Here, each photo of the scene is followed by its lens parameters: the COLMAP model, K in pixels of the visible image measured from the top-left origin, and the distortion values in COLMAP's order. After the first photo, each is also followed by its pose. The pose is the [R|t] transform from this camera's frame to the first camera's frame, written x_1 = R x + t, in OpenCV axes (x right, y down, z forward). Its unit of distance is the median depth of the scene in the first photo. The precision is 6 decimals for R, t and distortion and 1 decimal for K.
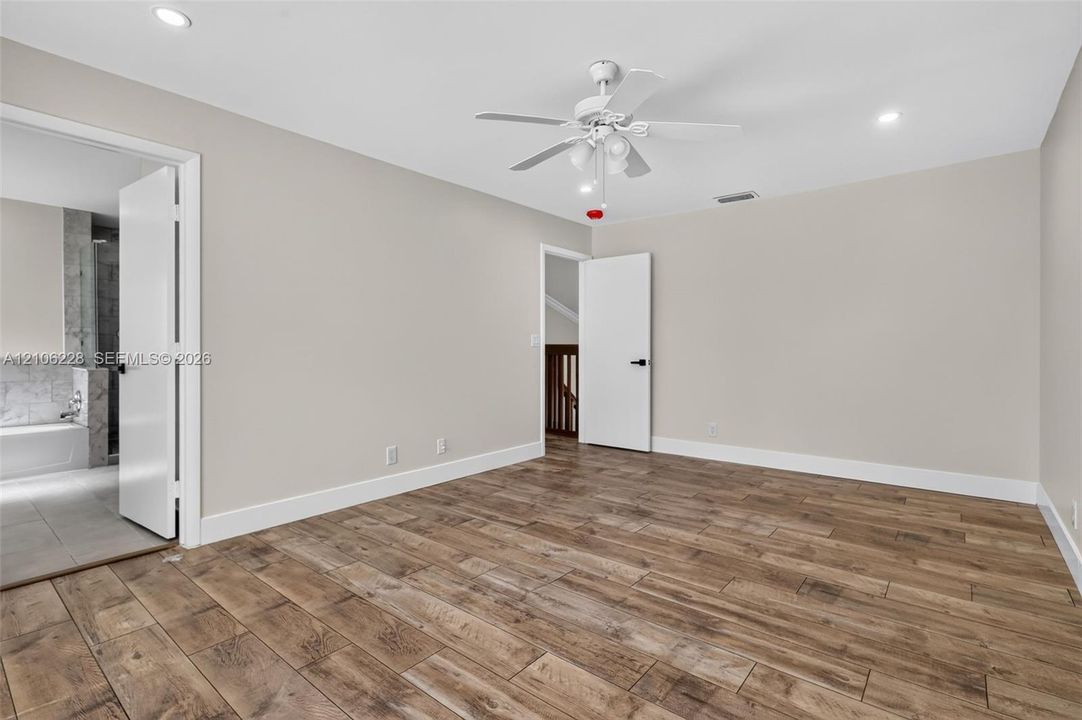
lens RADIAL K [[508.2, 0, 542.6], [0, 508.2, 354.3], [0, 0, 1]] dist [0.003021, 0.000835]
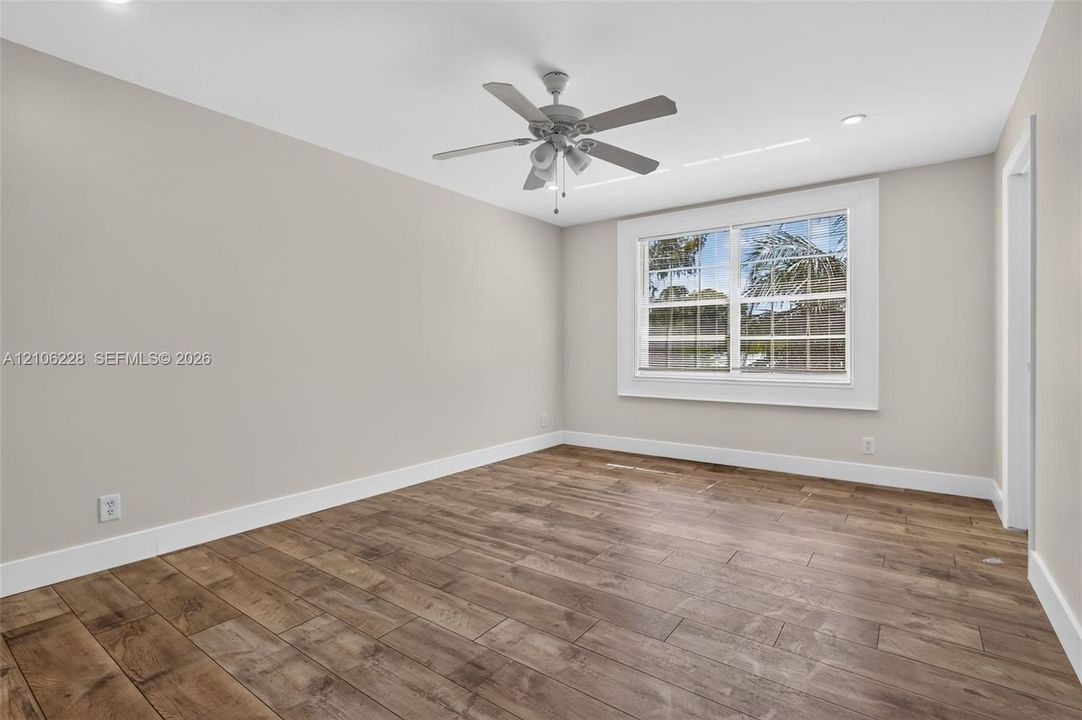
lens RADIAL K [[508.2, 0, 541.1], [0, 508.2, 353.9], [0, 0, 1]] dist [0.003021, 0.000835]
pose [[-0.998588, 0.004353, -0.052938, 0.210431], [0.002973, 0.999655, 0.026115, -0.028124], [0.053033, 0.025920, -0.998256, 2.060328]]
